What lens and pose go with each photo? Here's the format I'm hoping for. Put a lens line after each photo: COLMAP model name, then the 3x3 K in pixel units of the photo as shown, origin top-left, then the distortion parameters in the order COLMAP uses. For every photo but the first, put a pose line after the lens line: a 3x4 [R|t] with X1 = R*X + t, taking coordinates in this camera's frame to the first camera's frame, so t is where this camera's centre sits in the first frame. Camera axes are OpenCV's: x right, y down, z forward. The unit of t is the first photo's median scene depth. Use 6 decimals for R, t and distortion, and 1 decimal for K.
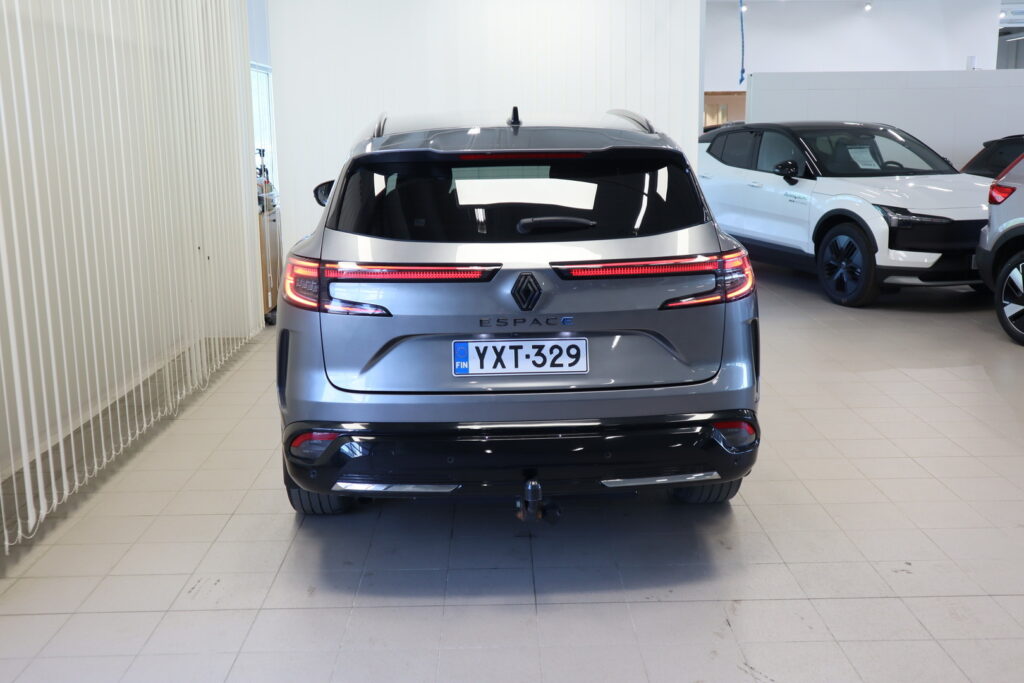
lens RADIAL K [[1067.3, 0, 512.0], [0, 1067.3, 341.5], [0, 0, 1]] dist [-0.002517, 0.017782]
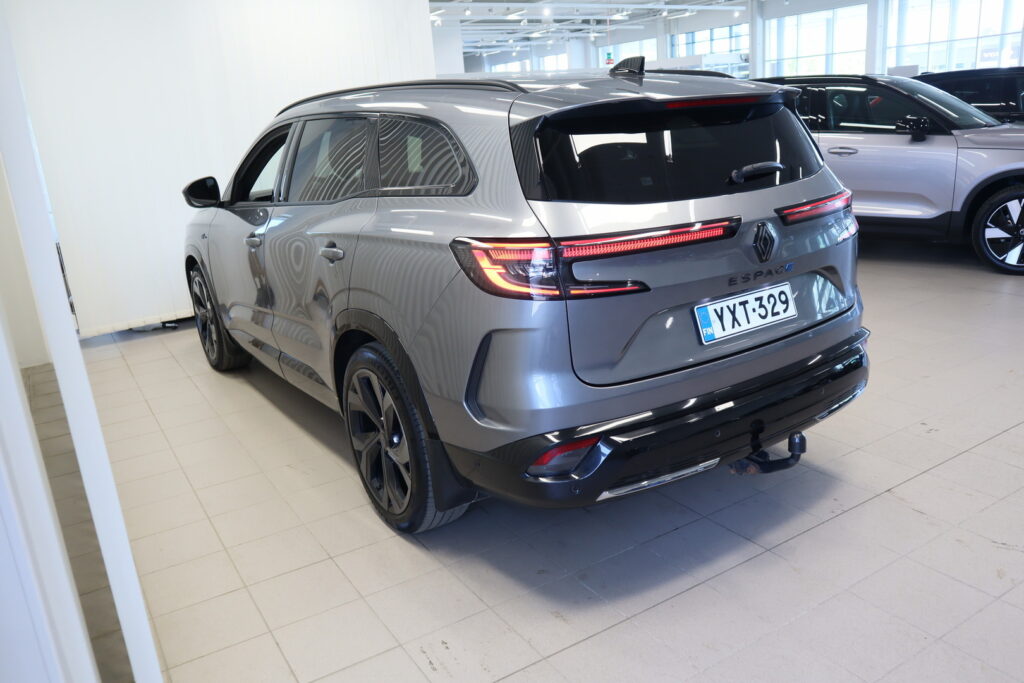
lens RADIAL K [[770.9, 0, 512.0], [0, 770.9, 341.5], [0, 0, 1]] dist [-0.005601, -0.000522]
pose [[0.853650, -0.187447, 0.485948, -0.517688], [0.156167, 0.982184, 0.104527, -0.065387], [-0.496883, -0.013341, 0.867715, 0.501604]]
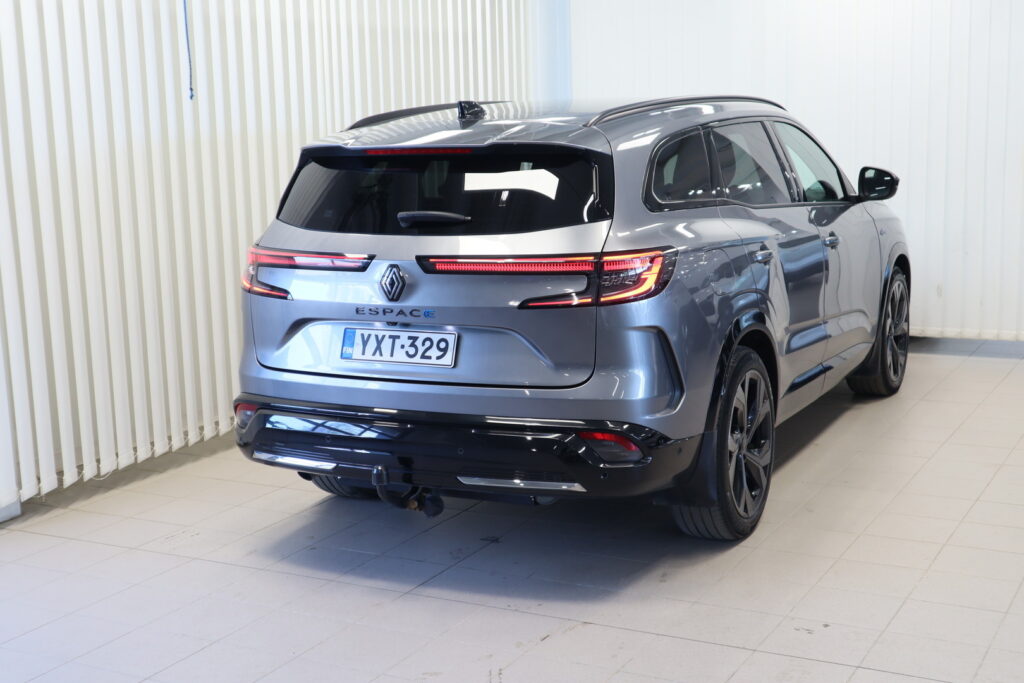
lens RADIAL K [[1405.6, 0, 512.0], [0, 1405.6, 341.5], [0, 0, 1]] dist [0.037446, -0.017745]
pose [[0.873405, 0.069637, -0.481990, 0.754679], [-0.075944, 0.997091, 0.006441, -0.007486], [0.481036, 0.030979, 0.876153, -0.130002]]
